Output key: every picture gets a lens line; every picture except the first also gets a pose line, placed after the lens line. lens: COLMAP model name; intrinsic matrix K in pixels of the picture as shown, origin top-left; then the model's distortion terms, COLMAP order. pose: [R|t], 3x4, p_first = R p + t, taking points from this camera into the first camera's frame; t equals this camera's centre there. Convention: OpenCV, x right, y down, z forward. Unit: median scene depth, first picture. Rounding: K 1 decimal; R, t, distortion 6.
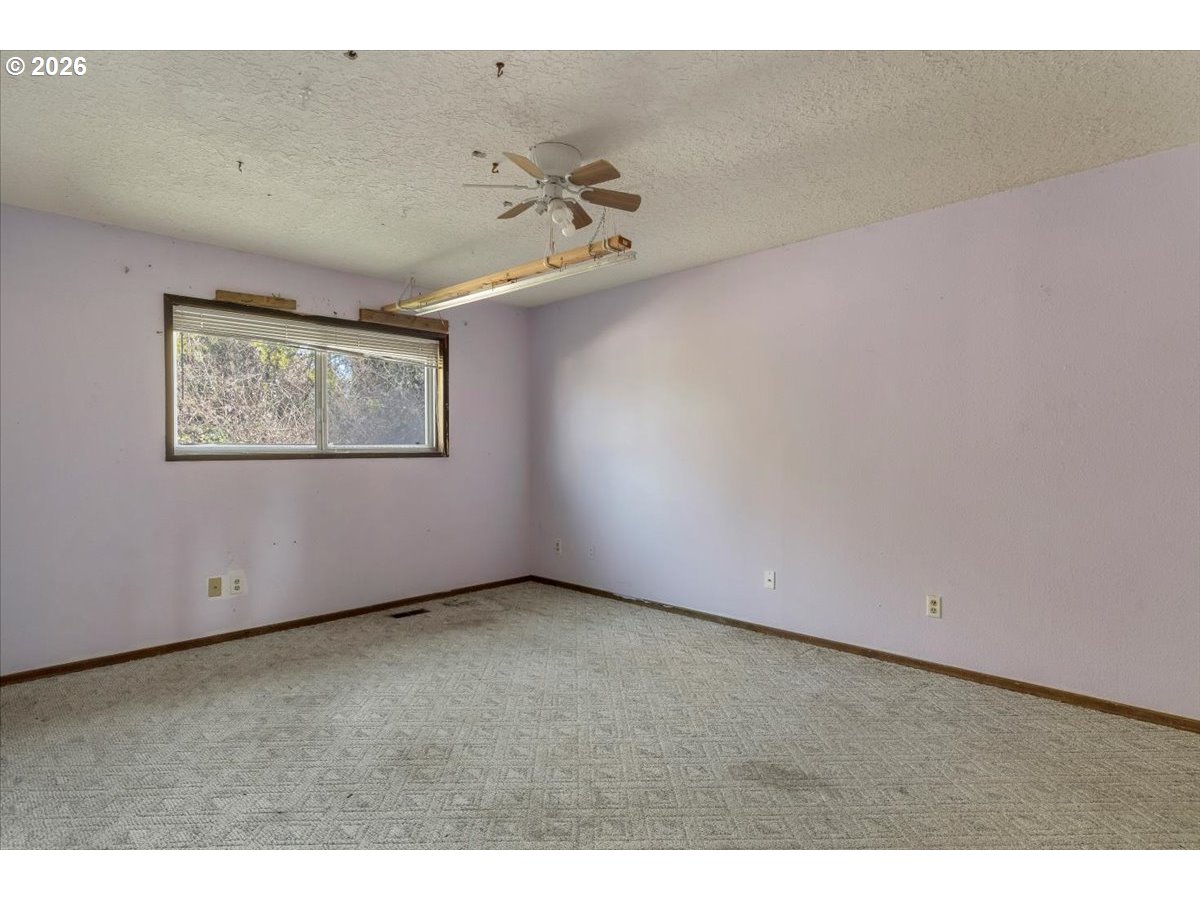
lens RADIAL K [[594.1, 0, 600.0], [0, 594.1, 450.0], [0, 0, 1]] dist [0.000888, -0.000111]
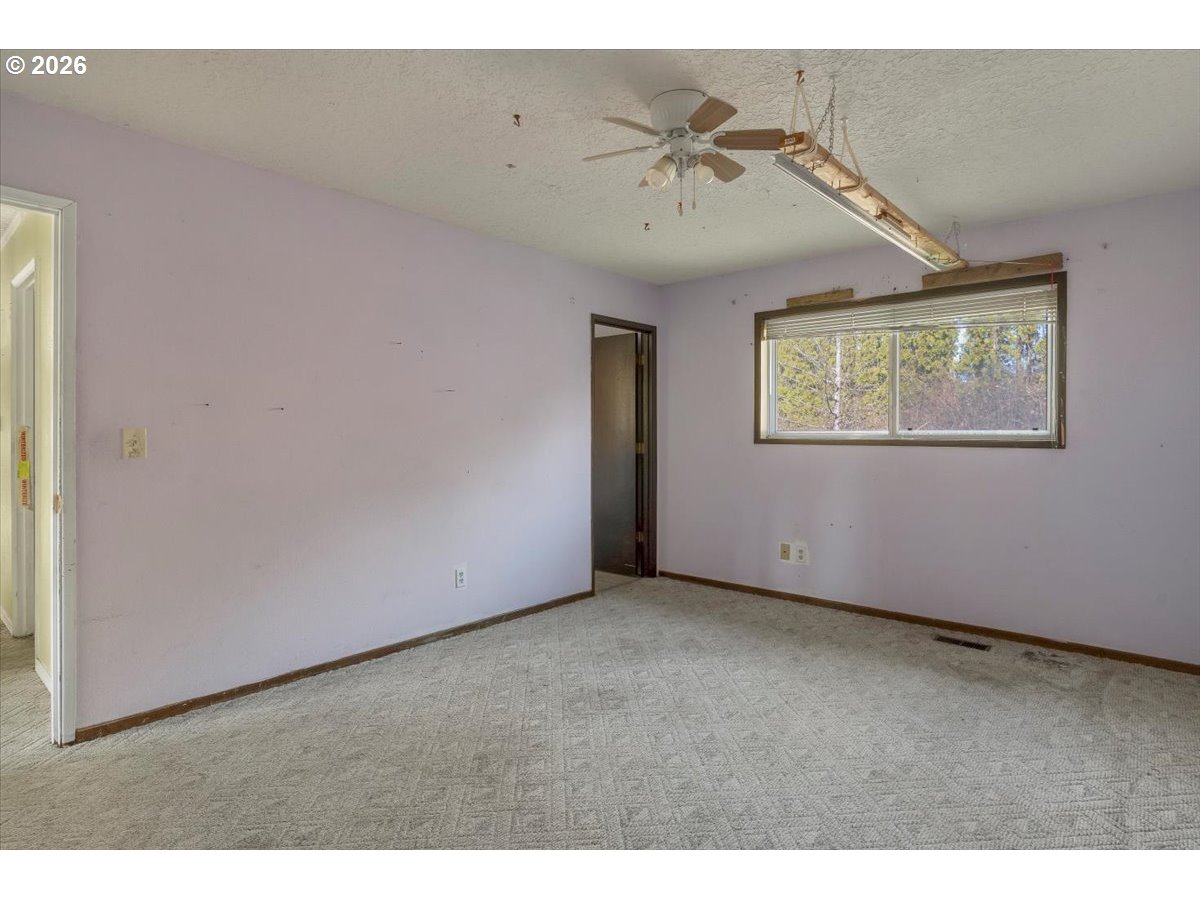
lens RADIAL K [[639.0, 0, 627.9], [0, 639.0, 431.0], [0, 0, 1]] dist [0.002573, 0.000403]
pose [[0.103048, 0.000735, -0.994676, 0.567916], [-0.007589, 0.999971, -0.000047, -0.006014], [0.994647, 0.007554, 0.103051, 0.544608]]
